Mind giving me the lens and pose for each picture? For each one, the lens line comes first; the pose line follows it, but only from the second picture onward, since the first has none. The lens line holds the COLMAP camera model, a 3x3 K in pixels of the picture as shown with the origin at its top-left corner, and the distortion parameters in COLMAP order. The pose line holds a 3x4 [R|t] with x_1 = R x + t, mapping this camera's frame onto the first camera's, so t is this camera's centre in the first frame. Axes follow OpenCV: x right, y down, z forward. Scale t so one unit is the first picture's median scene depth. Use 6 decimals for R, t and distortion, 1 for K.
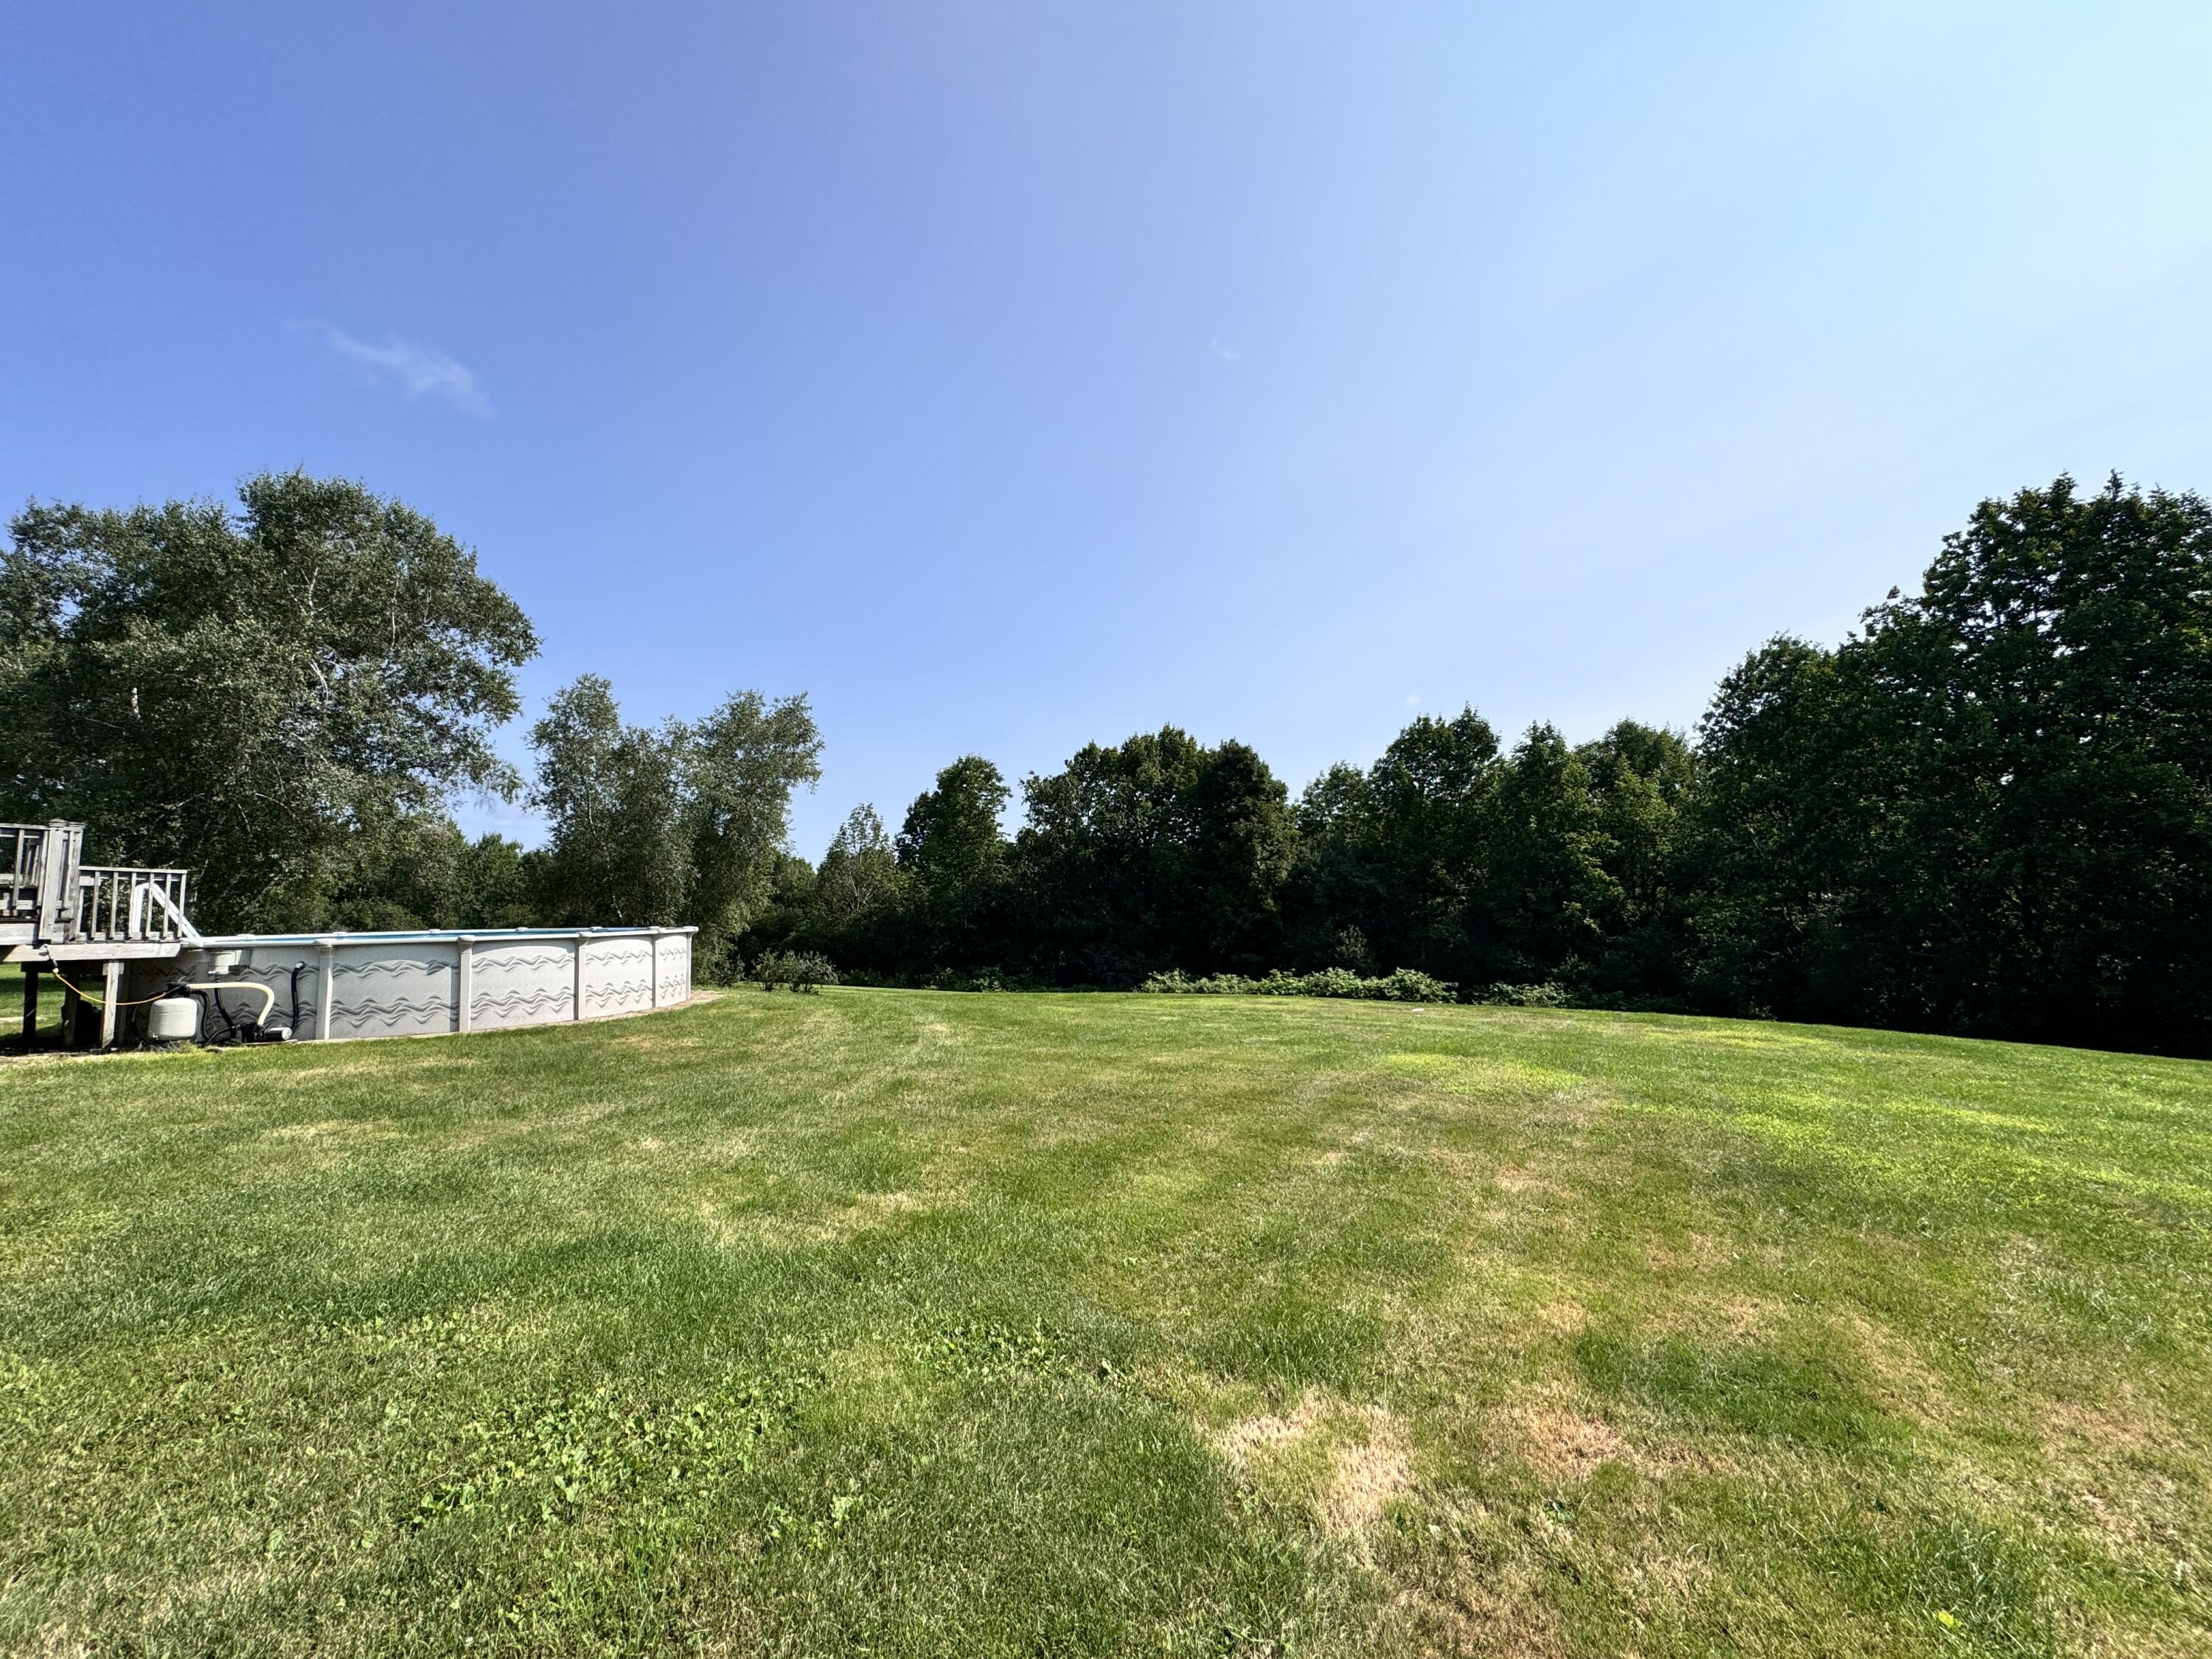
lens RADIAL K [[879.3, 0, 1106.9], [0, 879.3, 840.7], [0, 0, 1]] dist [-0.003532, 0.000349]
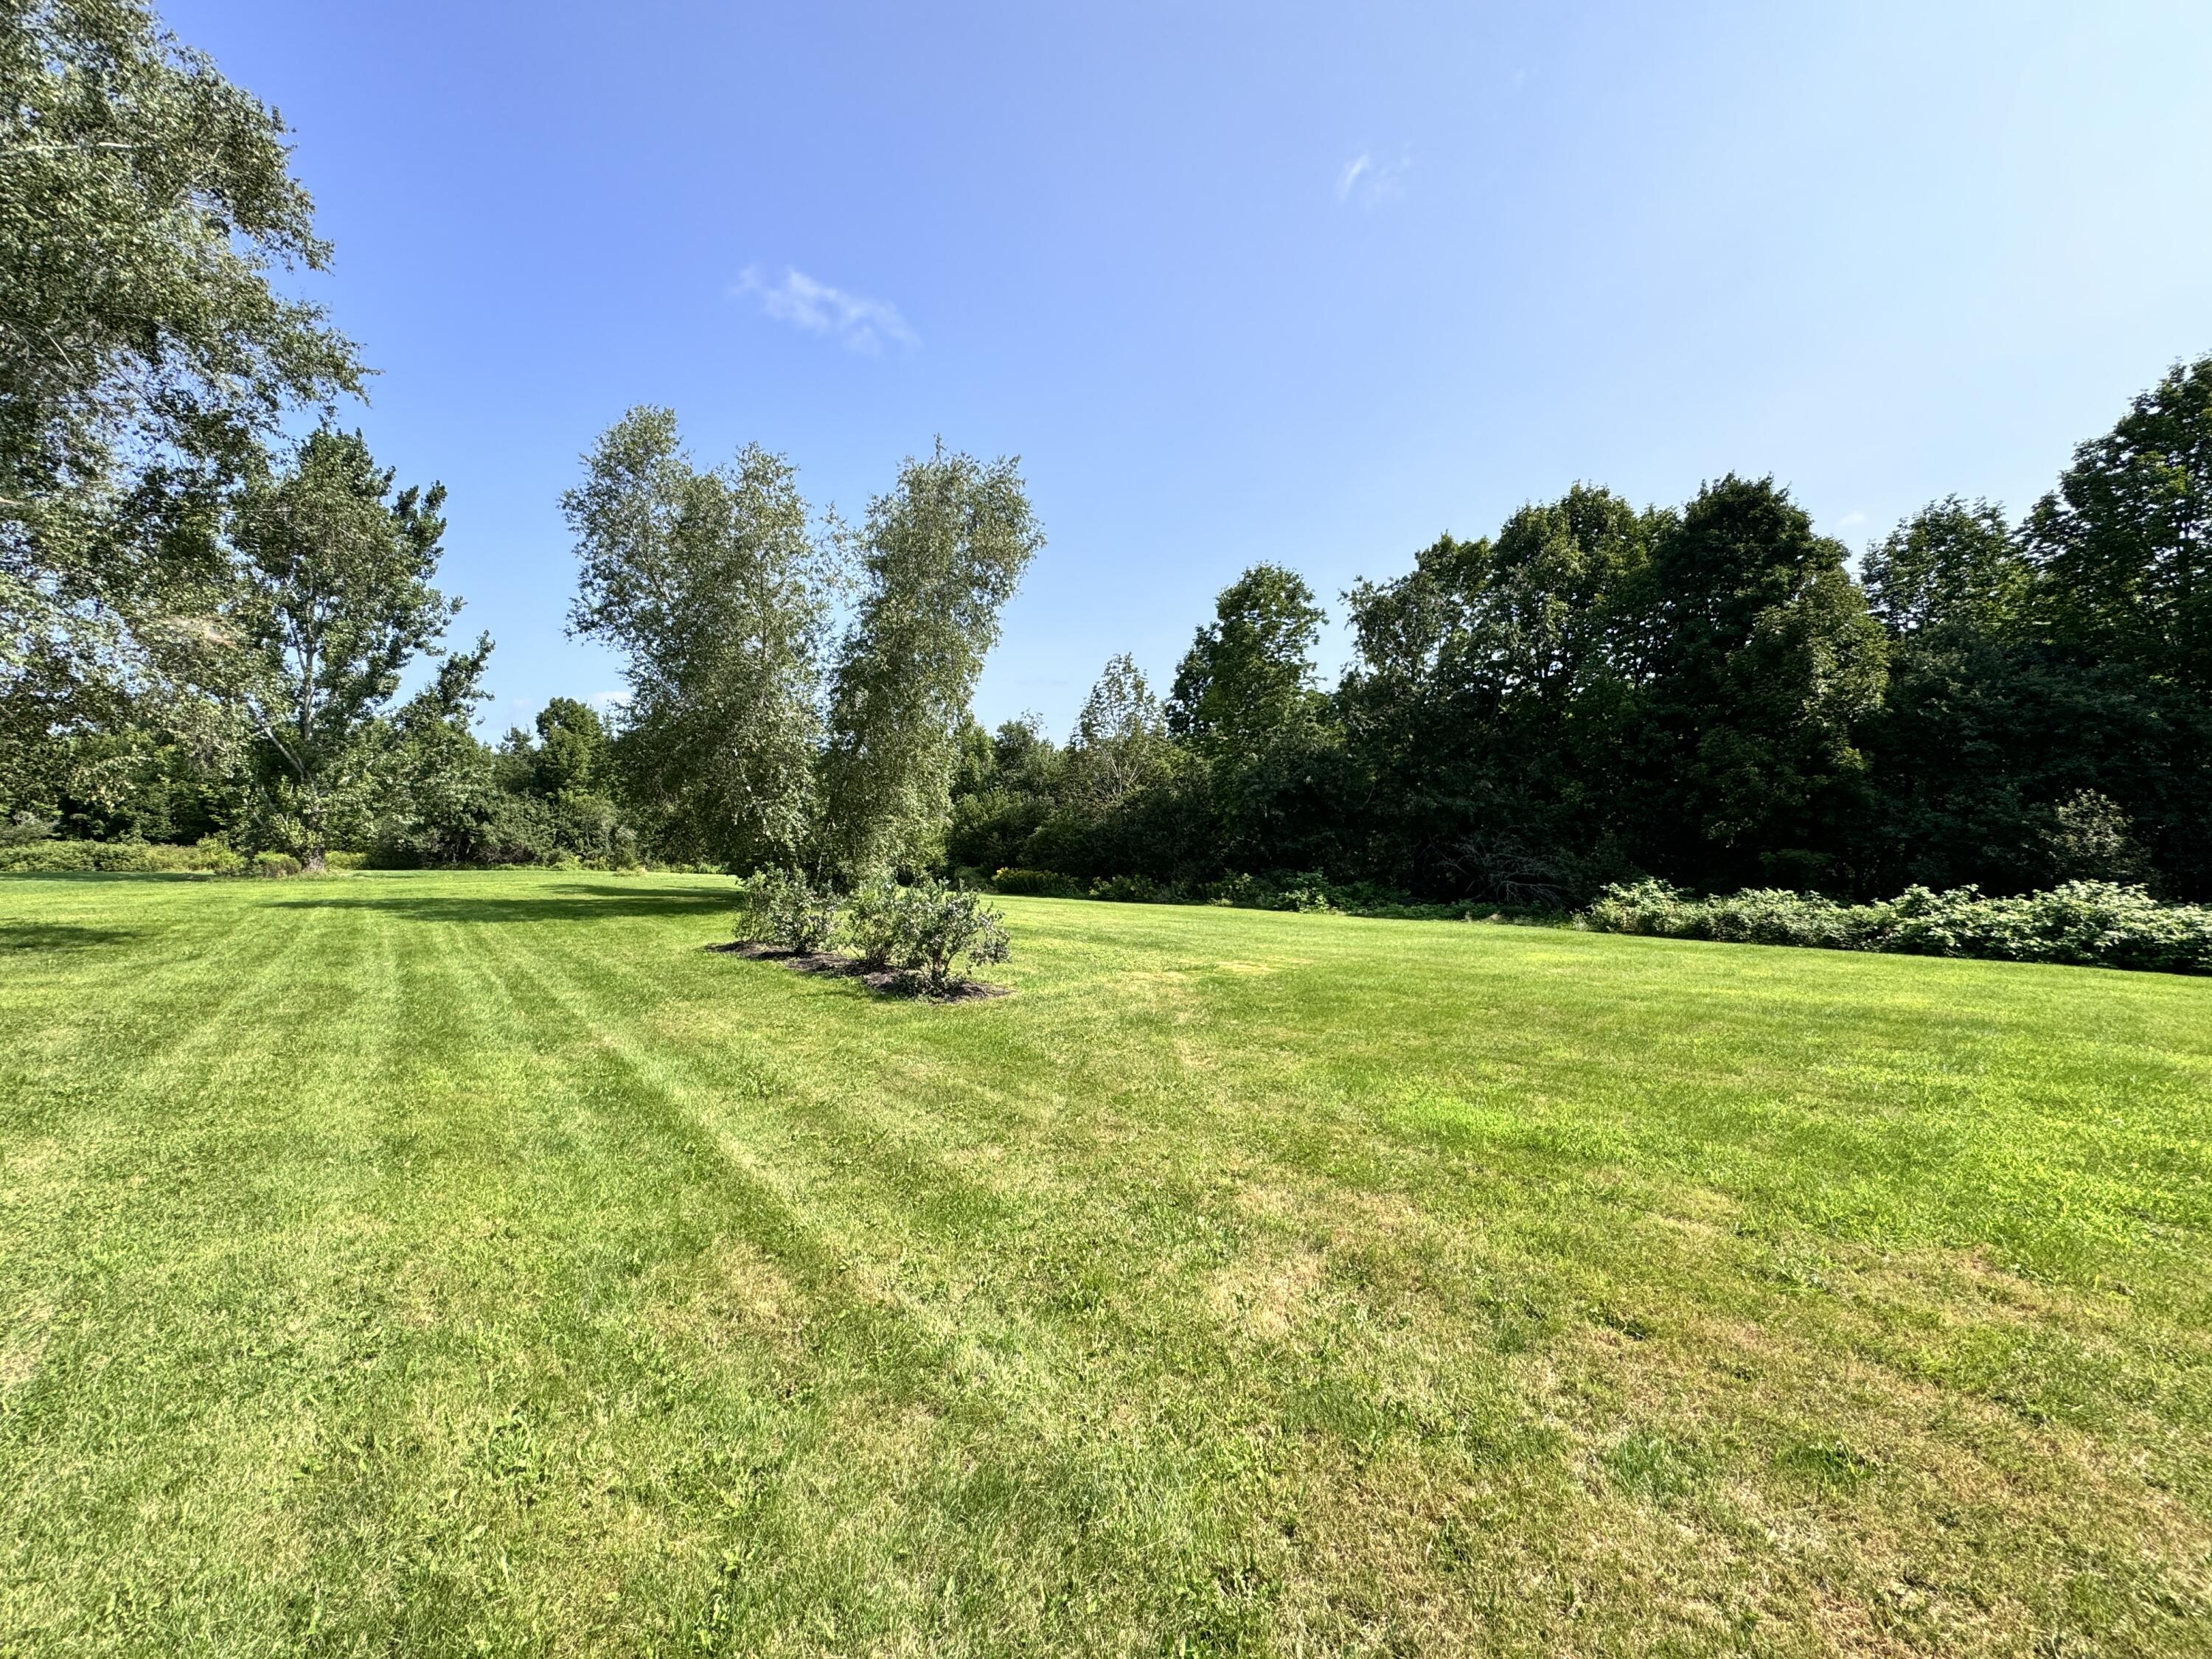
lens RADIAL K [[879.3, 0, 1103.3], [0, 879.3, 828.5], [0, 0, 1]] dist [-0.003532, 0.000349]
pose [[0.949968, -0.019778, -0.311720, -0.067306], [0.054048, 0.993347, 0.101687, 0.031647], [0.307635, -0.113447, 0.944717, 0.302912]]
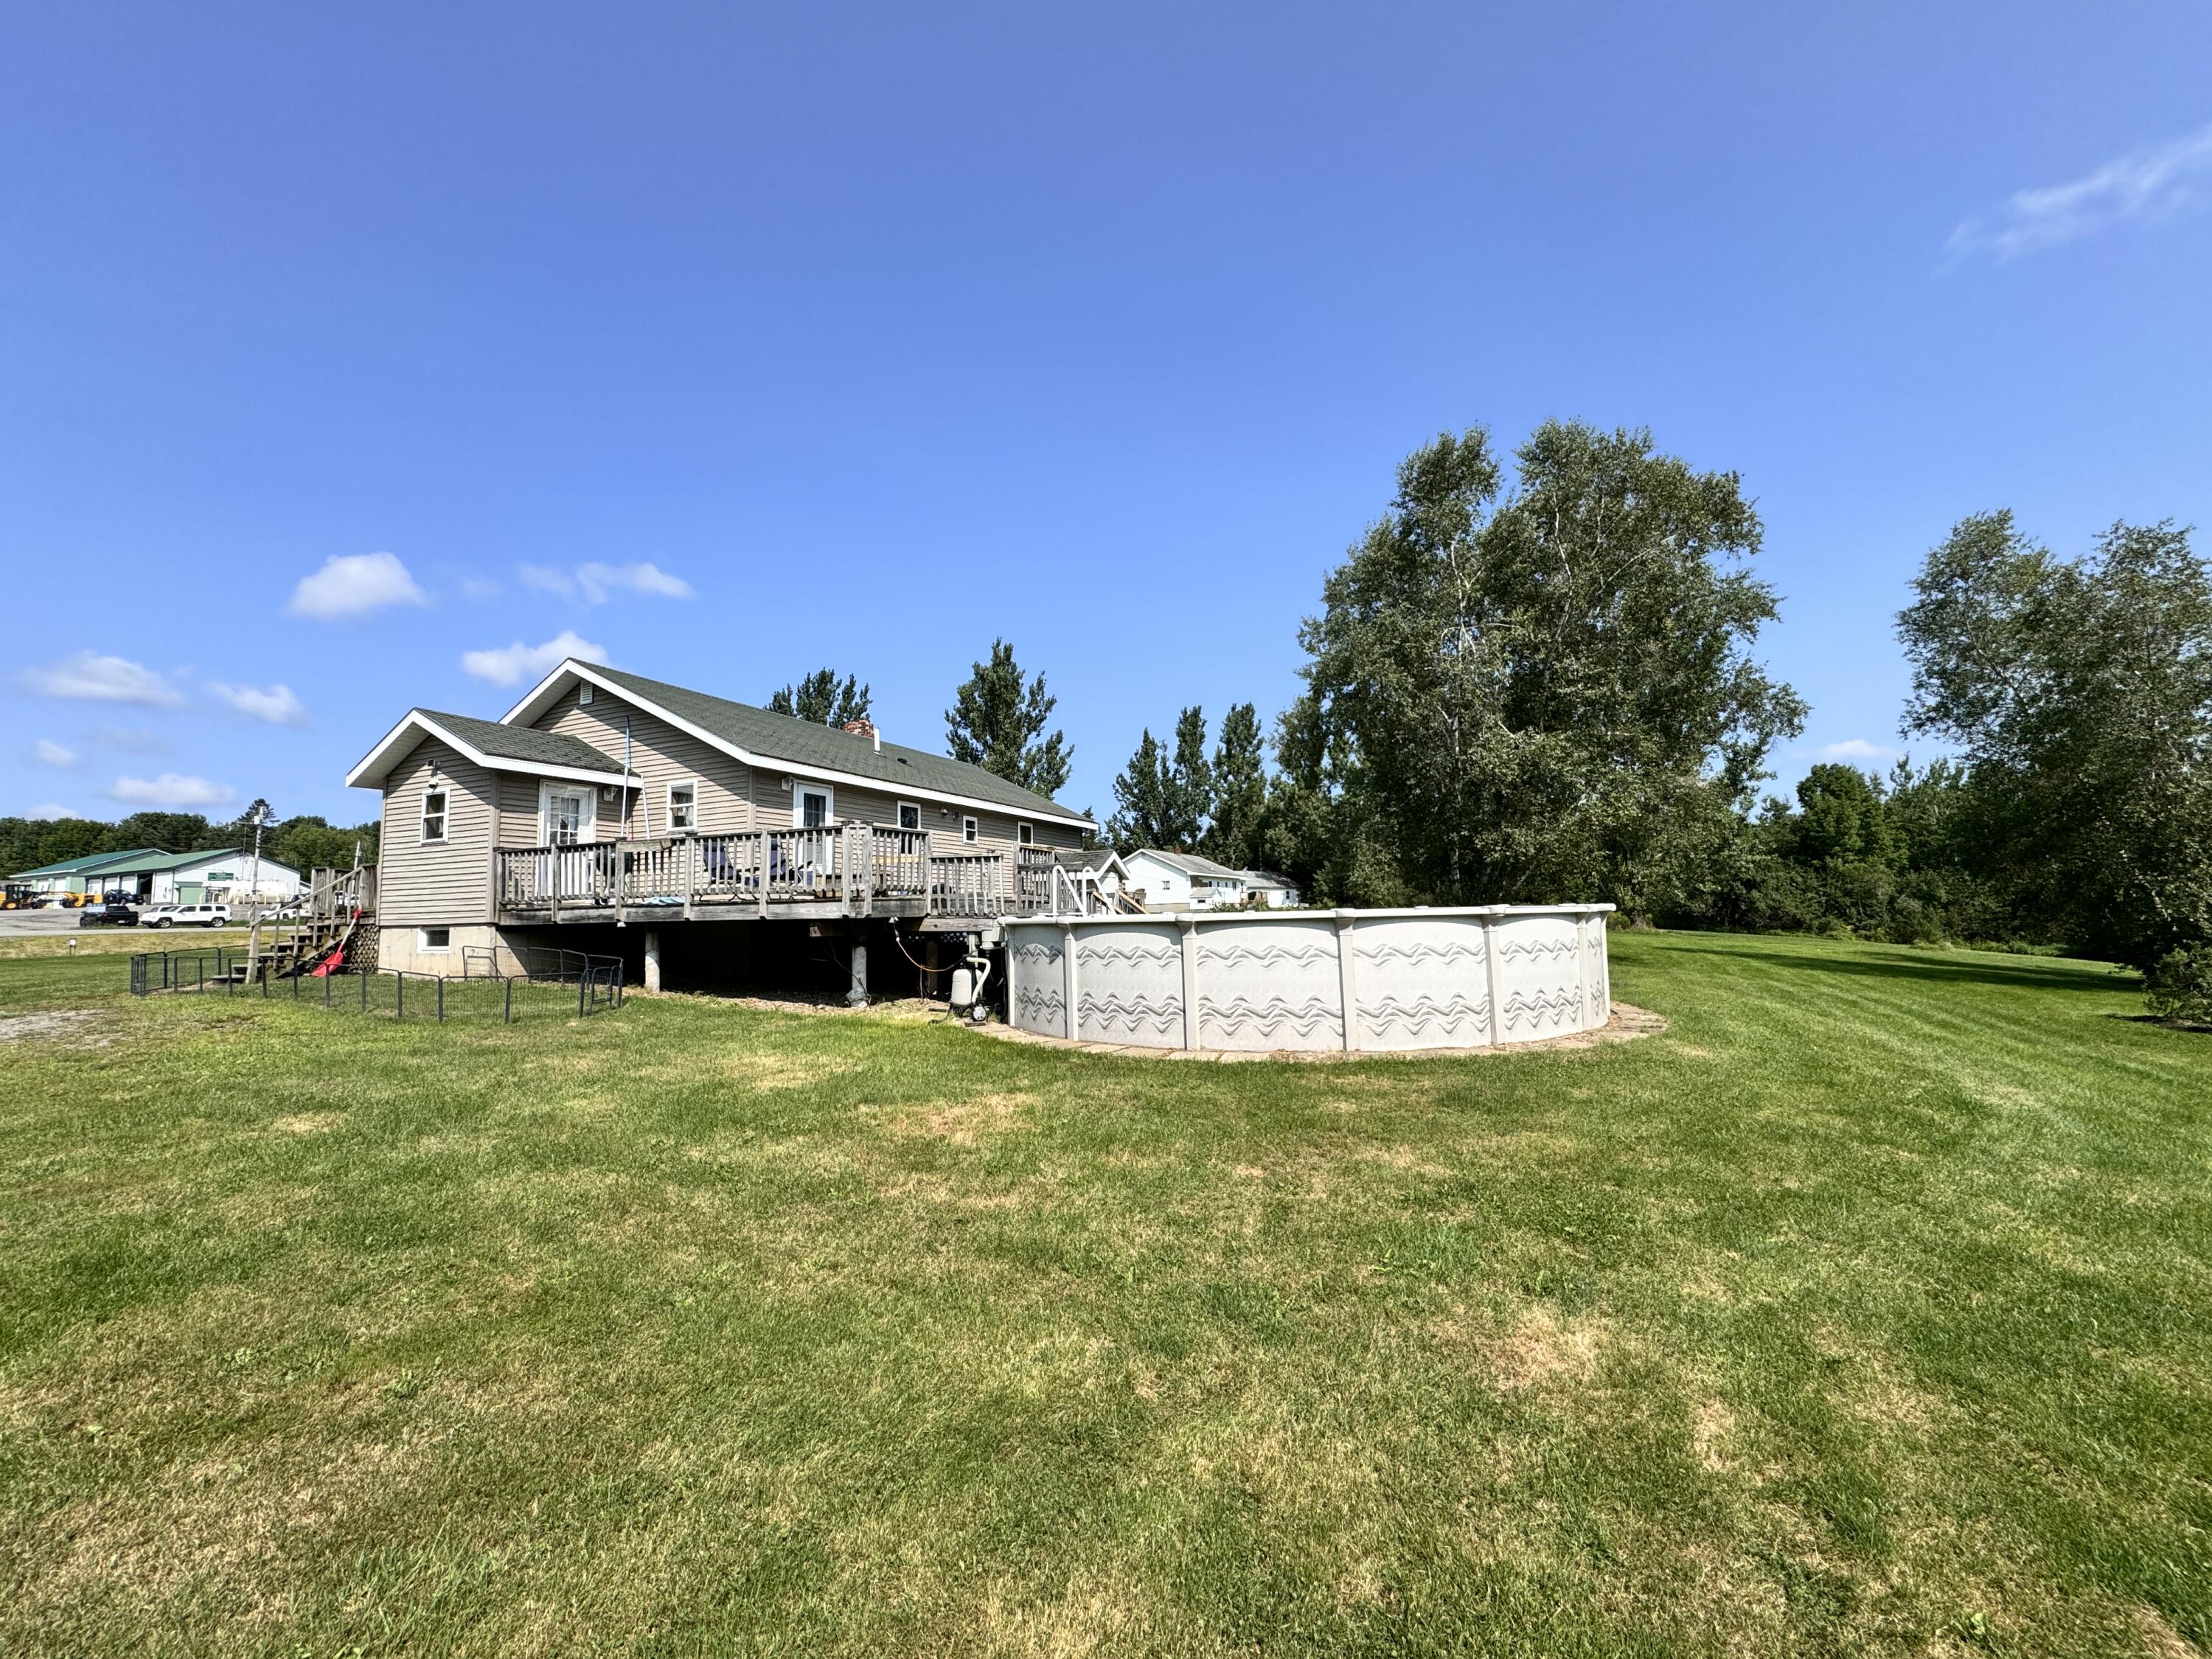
lens RADIAL K [[879.3, 0, 1108.7], [0, 879.3, 816.3], [0, 0, 1]] dist [-0.003532, 0.000349]
pose [[0.038306, -0.094870, -0.994752, 0.006472], [0.097147, 0.991121, -0.090783, 0.018331], [0.994533, -0.093160, 0.047182, 0.190317]]
